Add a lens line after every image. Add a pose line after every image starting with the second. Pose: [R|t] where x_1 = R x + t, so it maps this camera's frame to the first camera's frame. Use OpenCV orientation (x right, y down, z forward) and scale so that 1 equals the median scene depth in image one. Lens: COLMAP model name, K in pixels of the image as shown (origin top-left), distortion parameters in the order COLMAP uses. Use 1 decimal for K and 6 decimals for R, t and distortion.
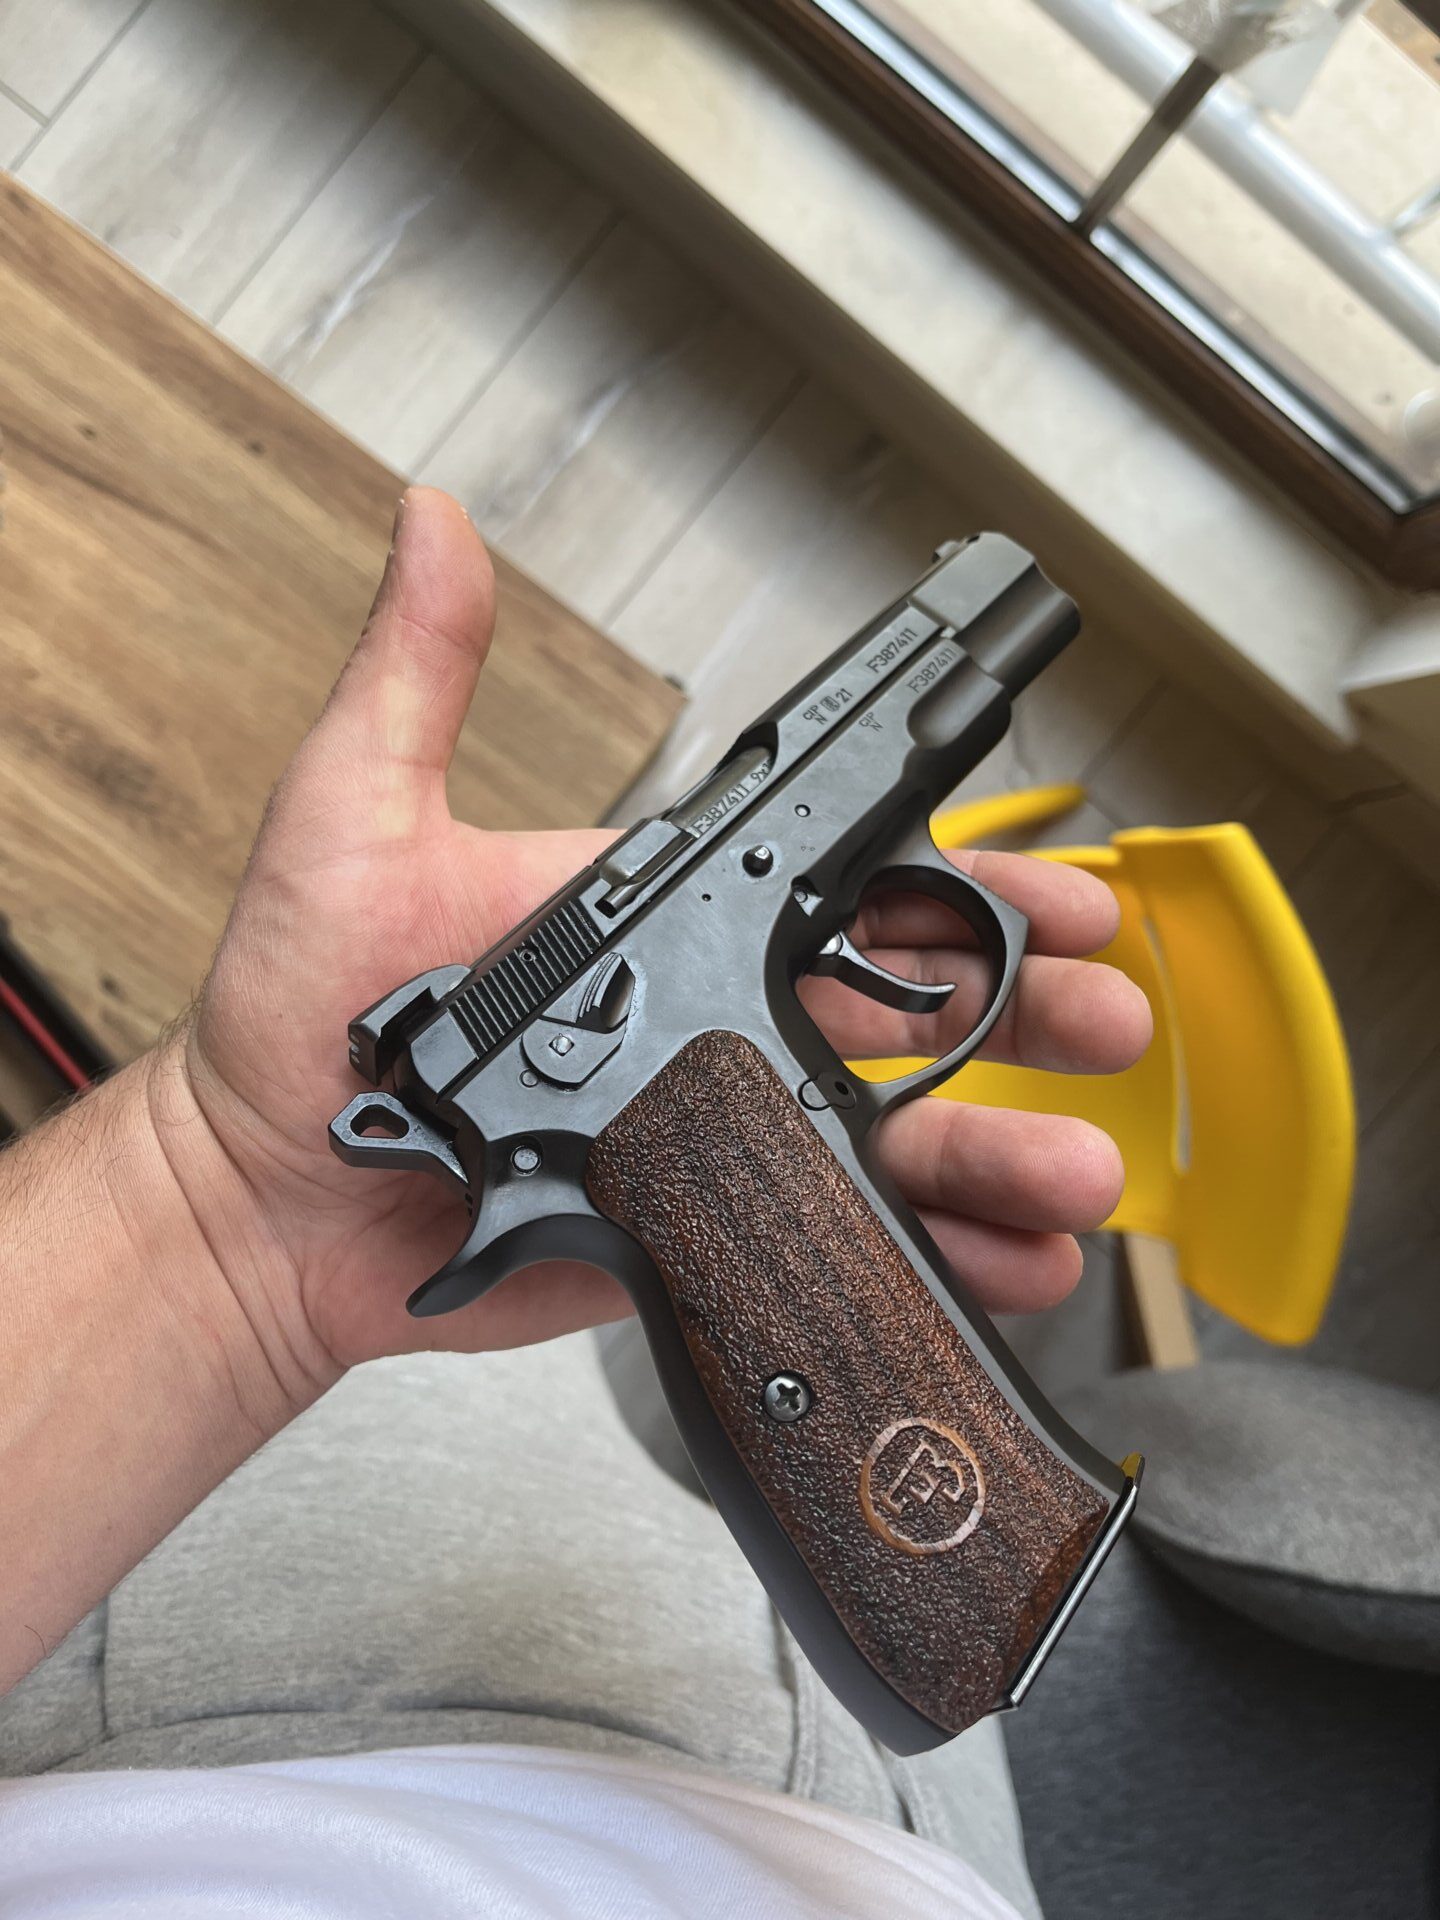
lens RADIAL K [[1477.0, 0, 708.9], [0, 1477.0, 946.6], [0, 0, 1]] dist [0.047297, -0.098950]
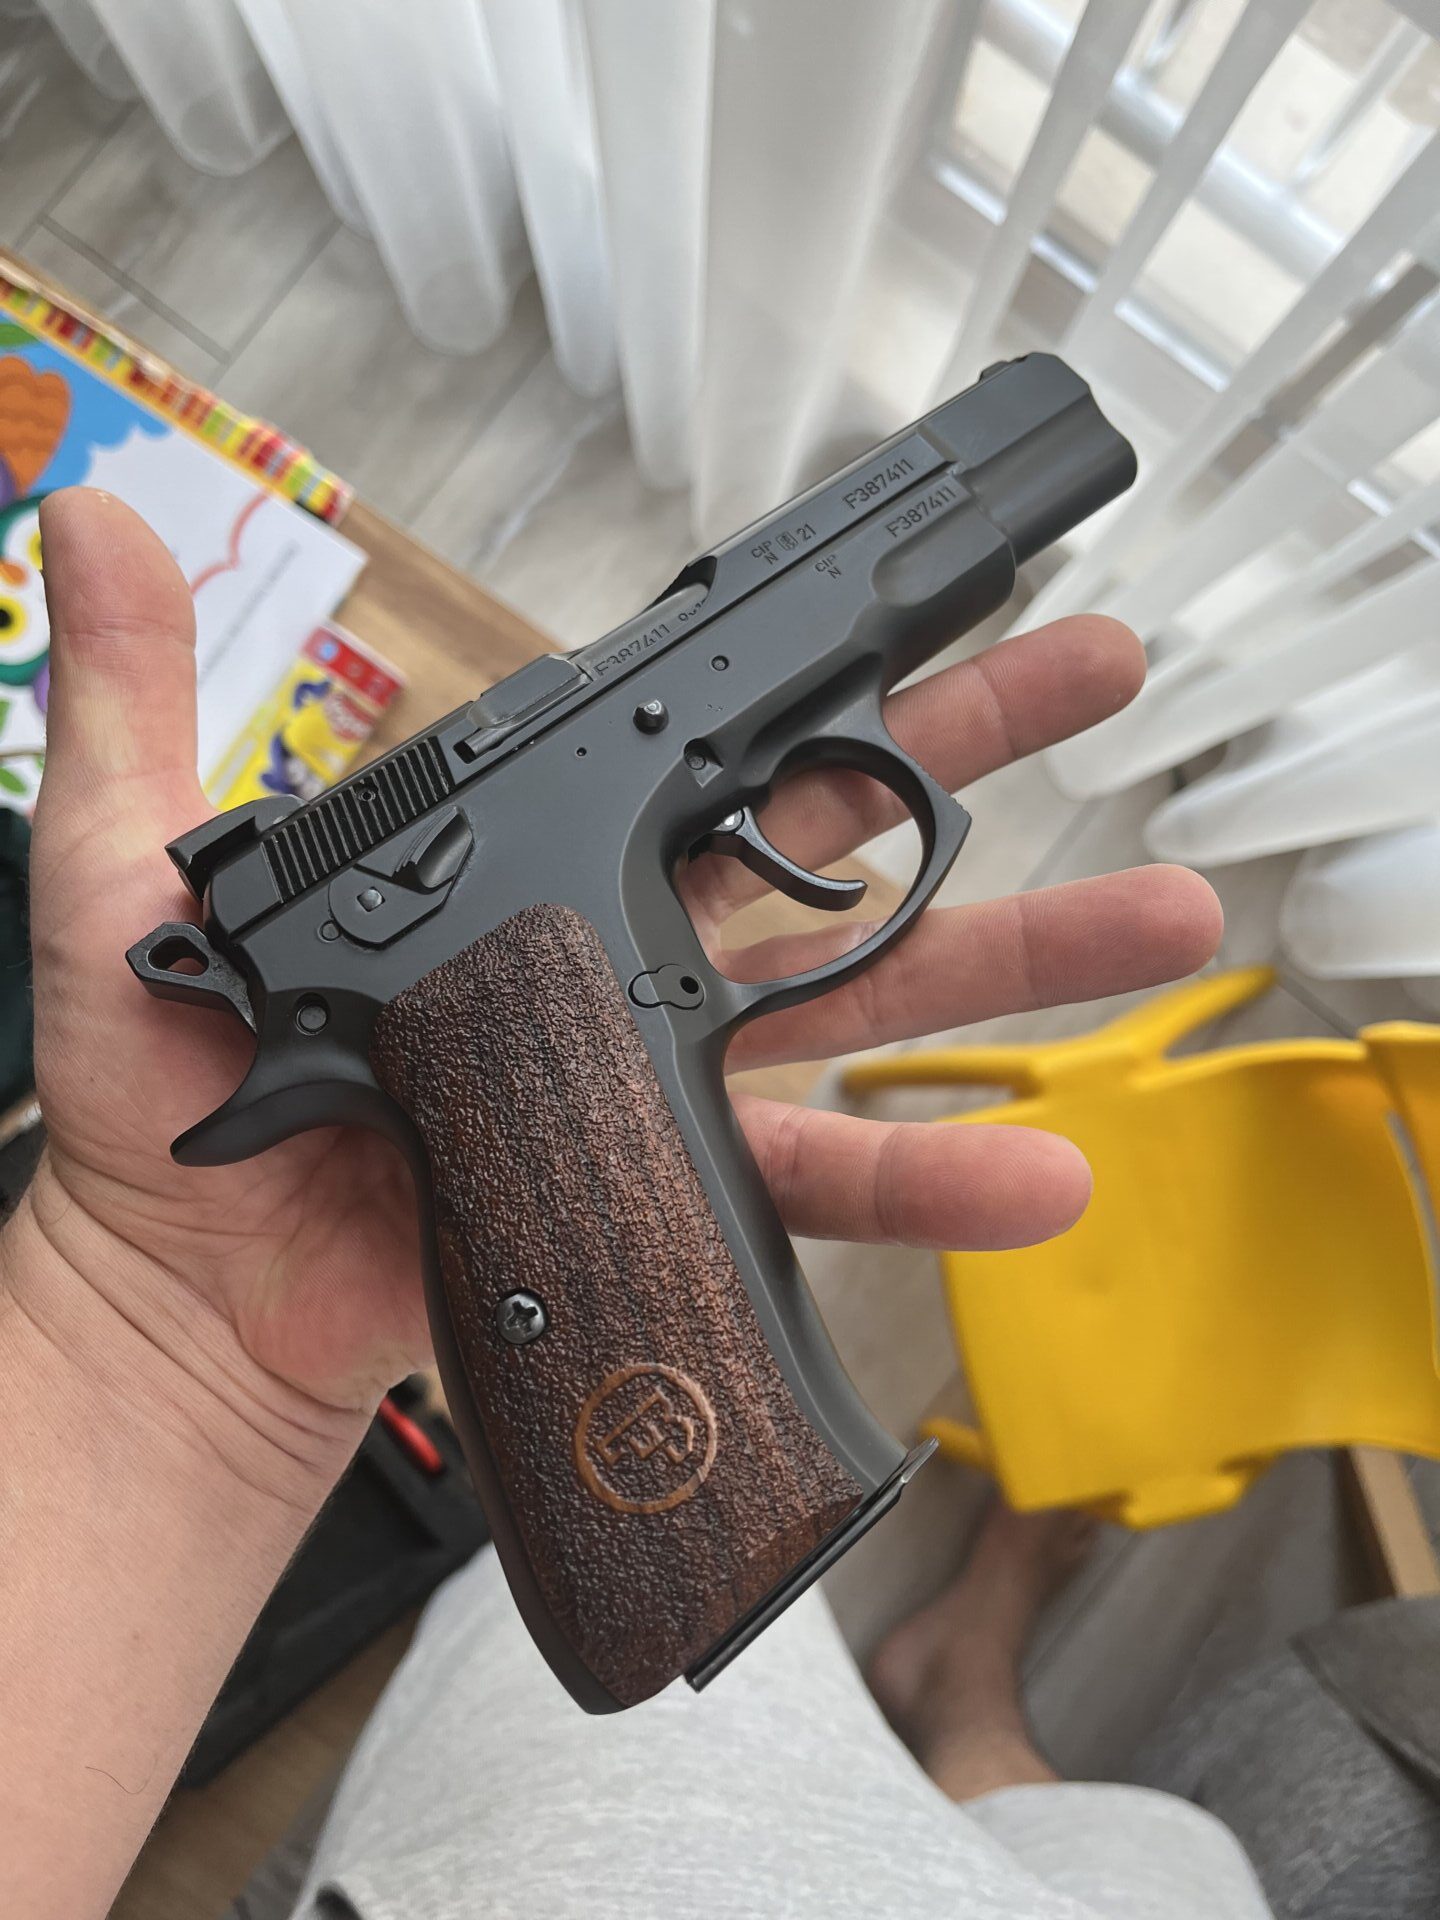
lens RADIAL K [[1477.0, 0, 708.9], [0, 1477.0, 946.6], [0, 0, 1]] dist [0.047297, -0.098950]
pose [[0.978208, 0.130409, -0.161564, 0.267791], [-0.109997, 0.985467, 0.129444, -0.047902], [0.176096, -0.108852, 0.978336, 0.147784]]
